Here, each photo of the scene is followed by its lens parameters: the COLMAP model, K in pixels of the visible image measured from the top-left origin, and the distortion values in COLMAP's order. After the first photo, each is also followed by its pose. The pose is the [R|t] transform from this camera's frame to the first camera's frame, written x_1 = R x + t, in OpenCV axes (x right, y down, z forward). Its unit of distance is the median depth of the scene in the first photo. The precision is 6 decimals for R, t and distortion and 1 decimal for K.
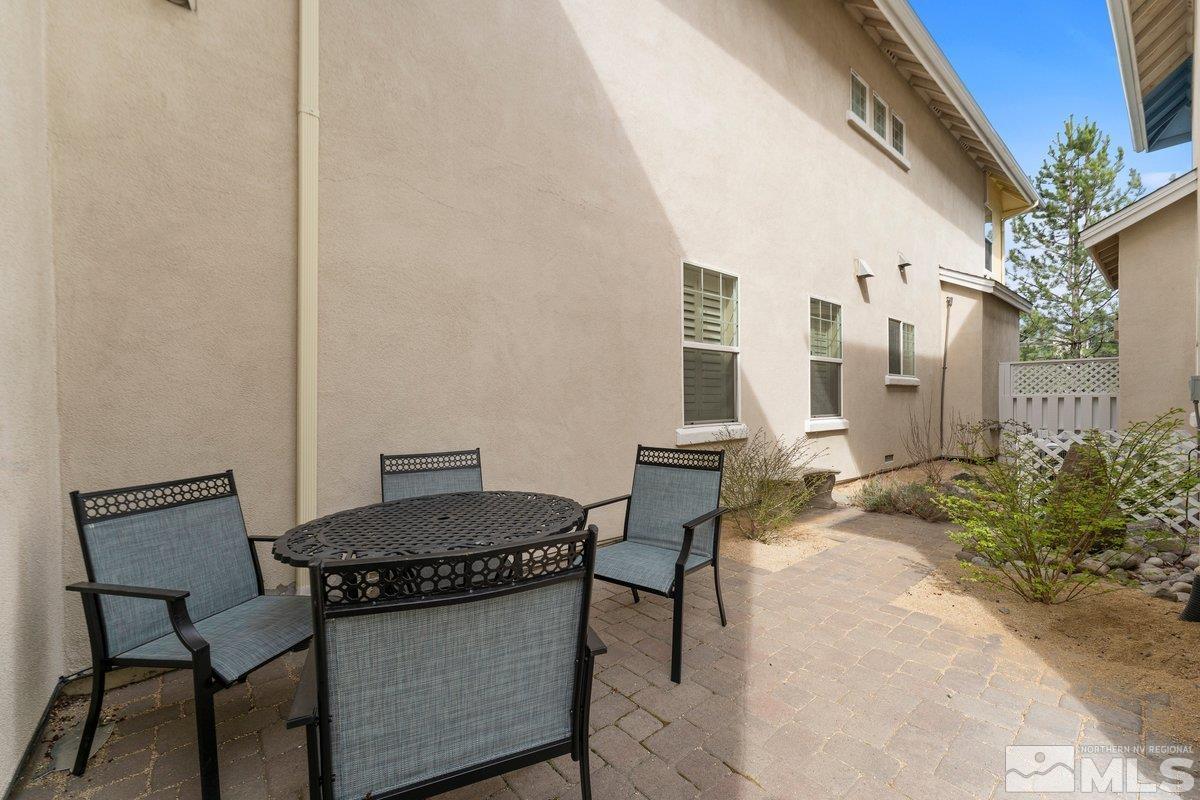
lens RADIAL K [[479.0, 0, 599.5], [0, 479.0, 401.6], [0, 0, 1]] dist [0.000347, 0.000018]
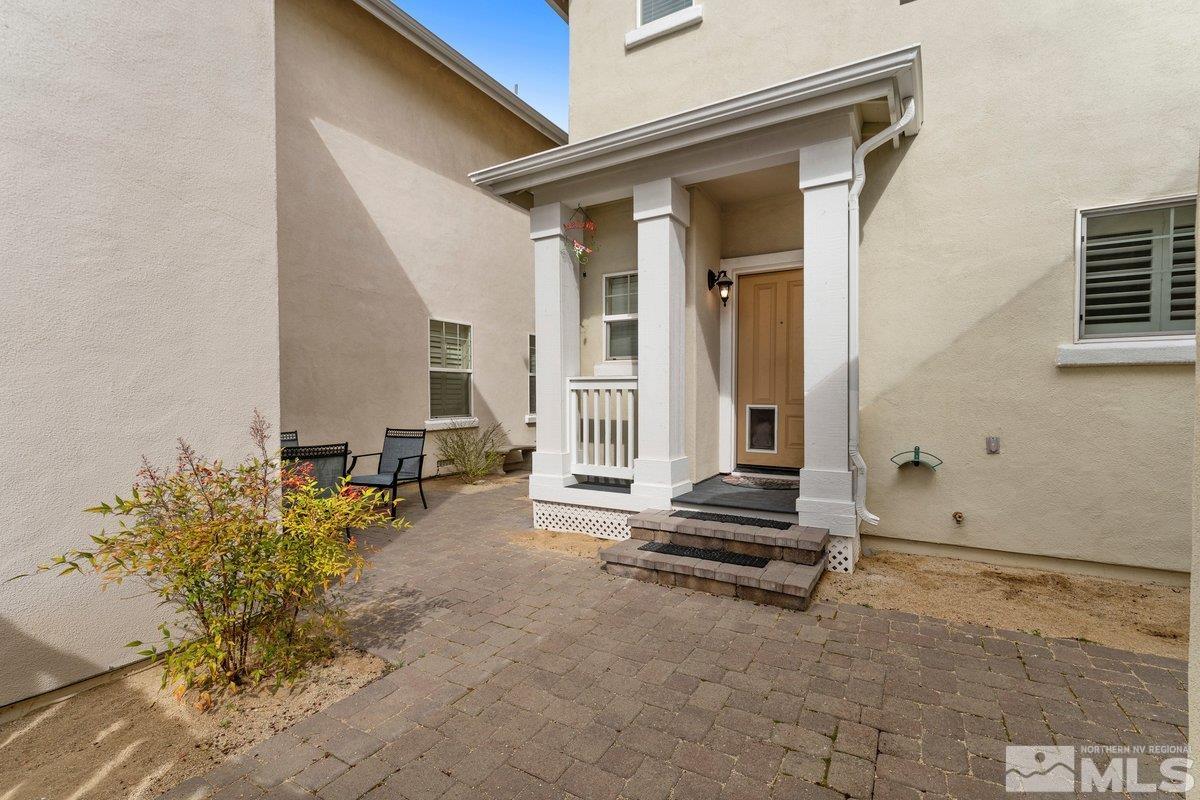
lens RADIAL K [[535.0, 0, 604.4], [0, 535.0, 403.4], [0, 0, 1]] dist [0.000206, -0.000051]
pose [[0.942181, 0.000608, 0.335105, 0.123176], [-0.005525, 0.999891, 0.013720, -0.030627], [-0.335060, -0.014778, 0.942081, -0.918821]]
